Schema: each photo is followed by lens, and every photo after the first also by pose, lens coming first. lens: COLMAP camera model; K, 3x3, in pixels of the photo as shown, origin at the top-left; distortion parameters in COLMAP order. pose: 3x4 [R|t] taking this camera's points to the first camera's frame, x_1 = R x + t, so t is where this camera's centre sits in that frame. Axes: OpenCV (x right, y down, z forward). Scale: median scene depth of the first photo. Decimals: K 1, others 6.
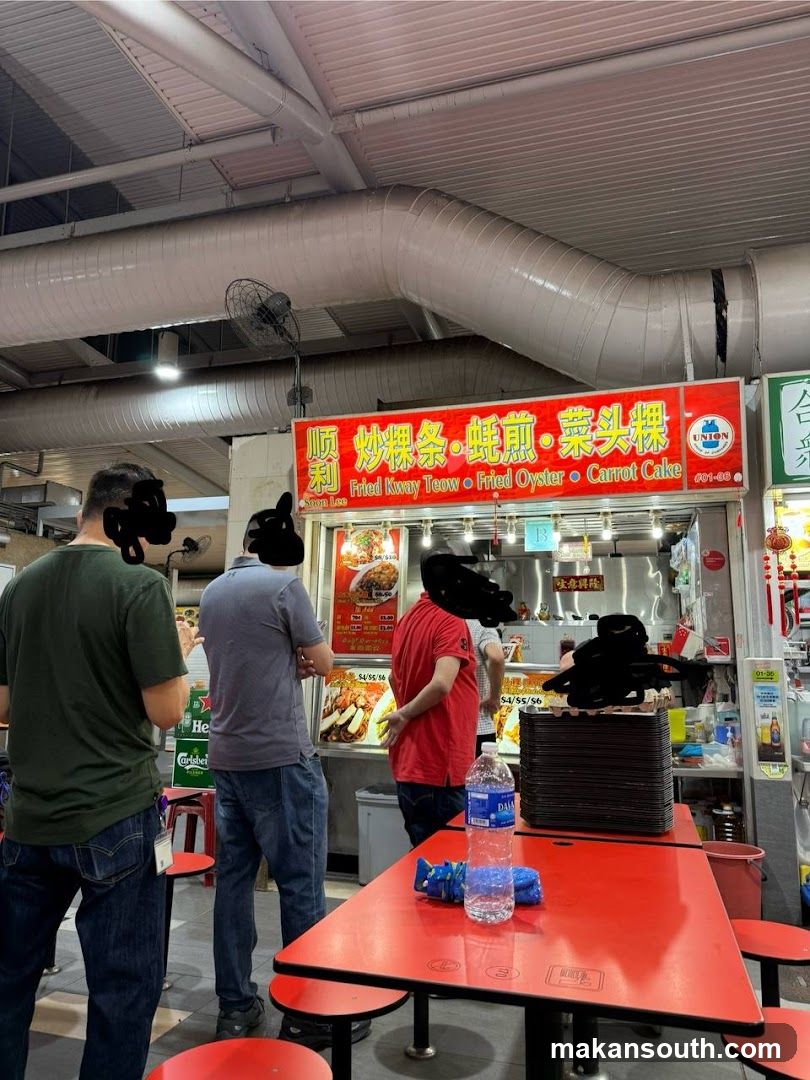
lens RADIAL K [[740.1, 0, 412.2], [0, 740.1, 529.8], [0, 0, 1]] dist [0.144134, -0.267946]
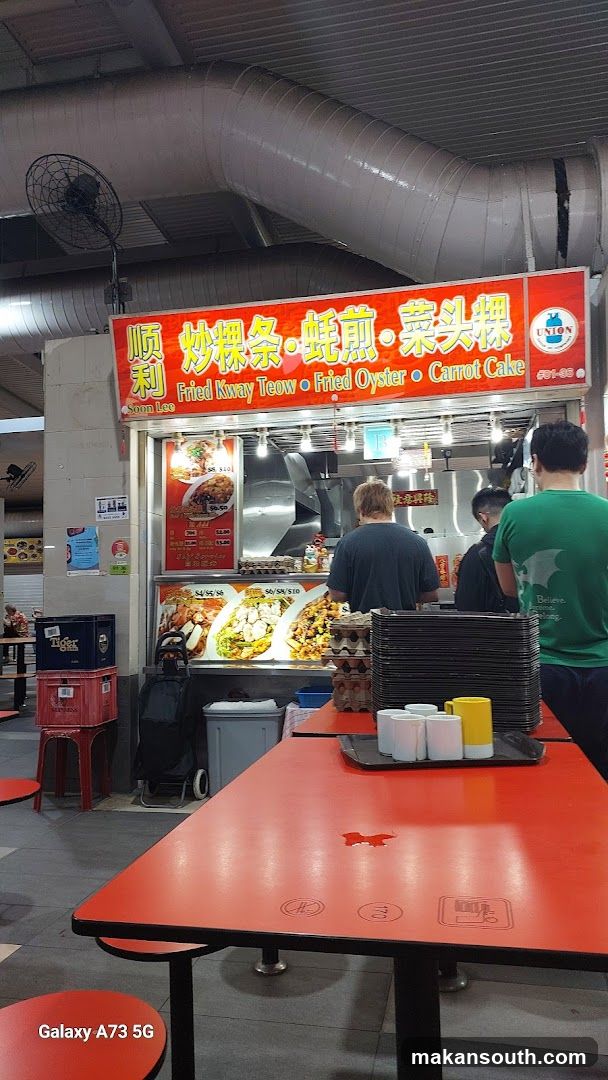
lens RADIAL K [[712.1, 0, 324.2], [0, 712.1, 539.8], [0, 0, 1]] dist [0.100769, -0.154089]
pose [[0.994133, -0.028199, 0.104426, -0.000588], [0.016753, 0.993911, 0.108905, 0.033461], [-0.106861, -0.106517, 0.988552, 0.080485]]
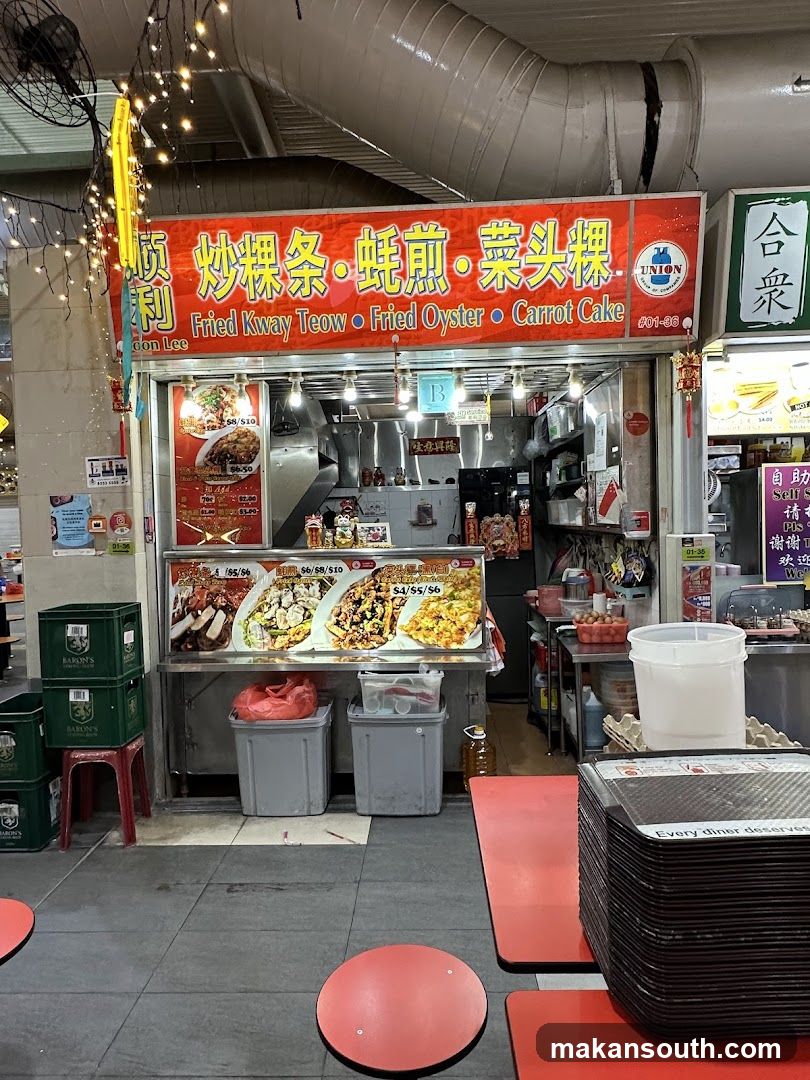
lens RADIAL K [[662.3, 0, 405.0], [0, 662.3, 540.0], [0, 0, 1]] dist [-0.005899, 0.000920]
pose [[0.966308, -0.050142, 0.252457, -0.057906], [-0.006867, 0.975470, 0.220026, 0.004968], [-0.257297, -0.214347, 0.942260, 0.307268]]
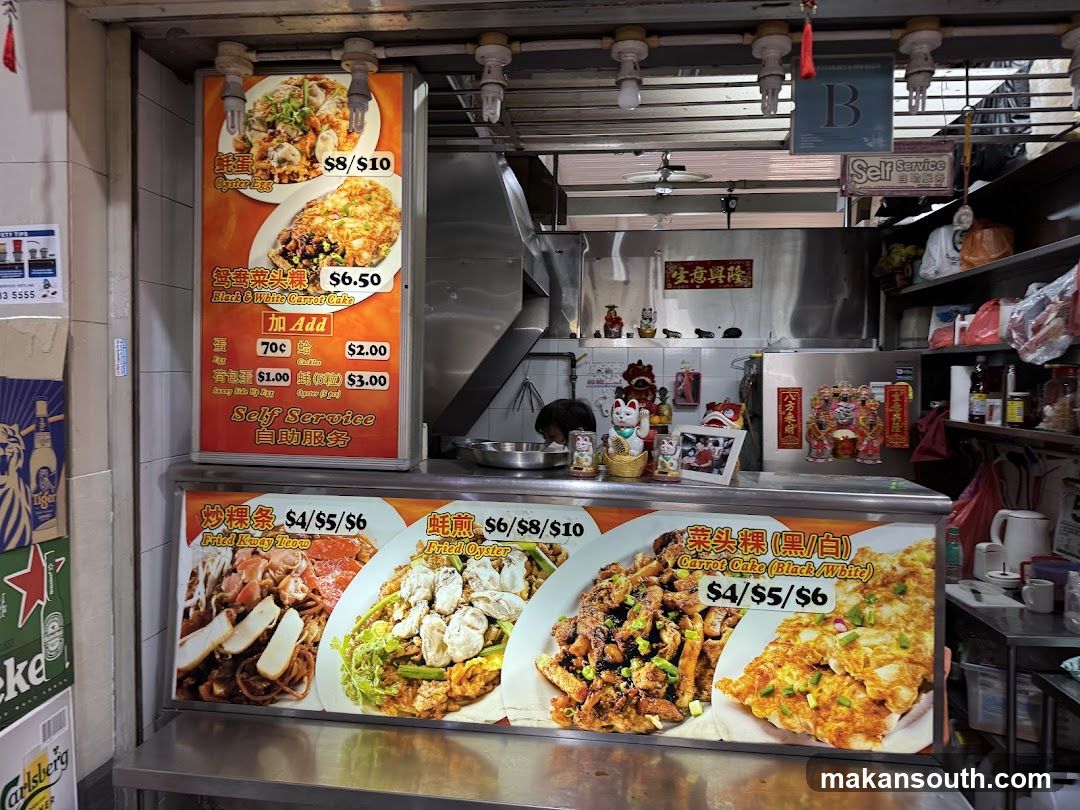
lens RADIAL K [[740.1, 0, 528.5], [0, 740.1, 409.0], [0, 0, 1]] dist [0.144134, -0.267946]
pose [[0.986052, -0.006686, 0.166303, -0.020571], [-0.032845, 0.971727, 0.233812, 0.069271], [-0.163165, -0.236013, 0.957954, 0.724762]]
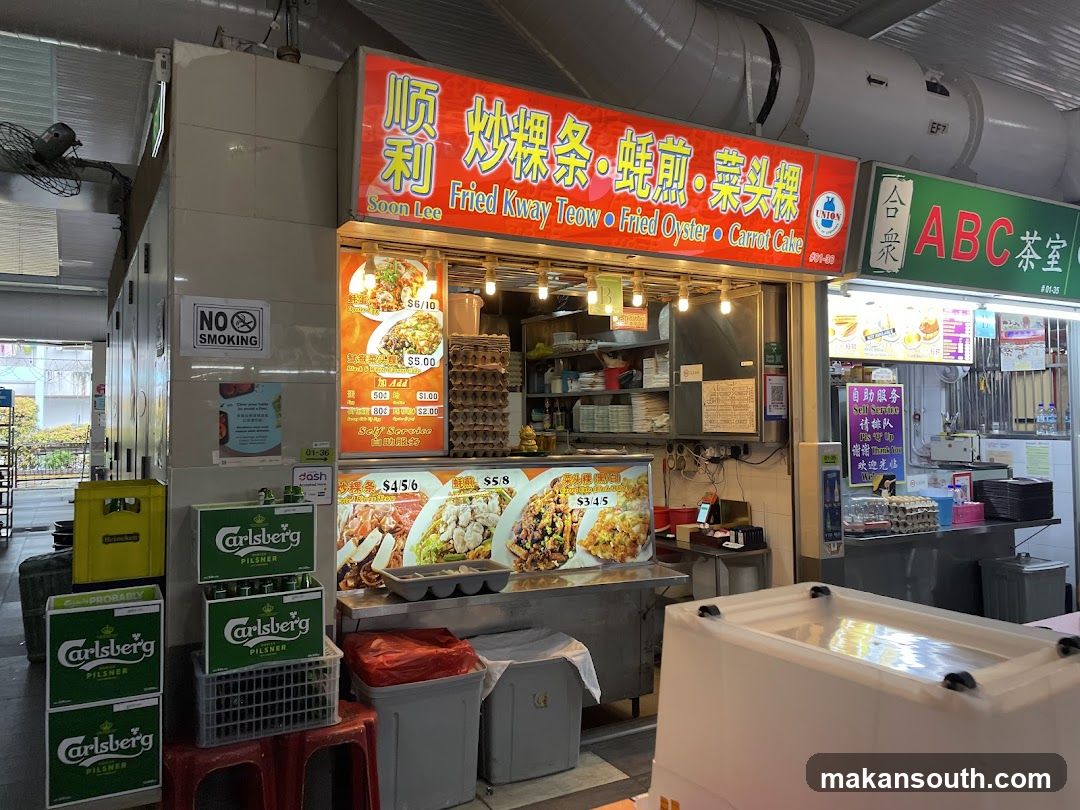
lens RADIAL K [[828.7, 0, 560.7], [0, 828.7, 383.9], [0, 0, 1]] dist [0.059965, -0.001400]
pose [[0.678182, 0.012175, 0.734793, -0.547552], [-0.121893, 0.987877, 0.096134, 0.023521], [-0.724715, -0.154762, 0.671444, 0.458492]]
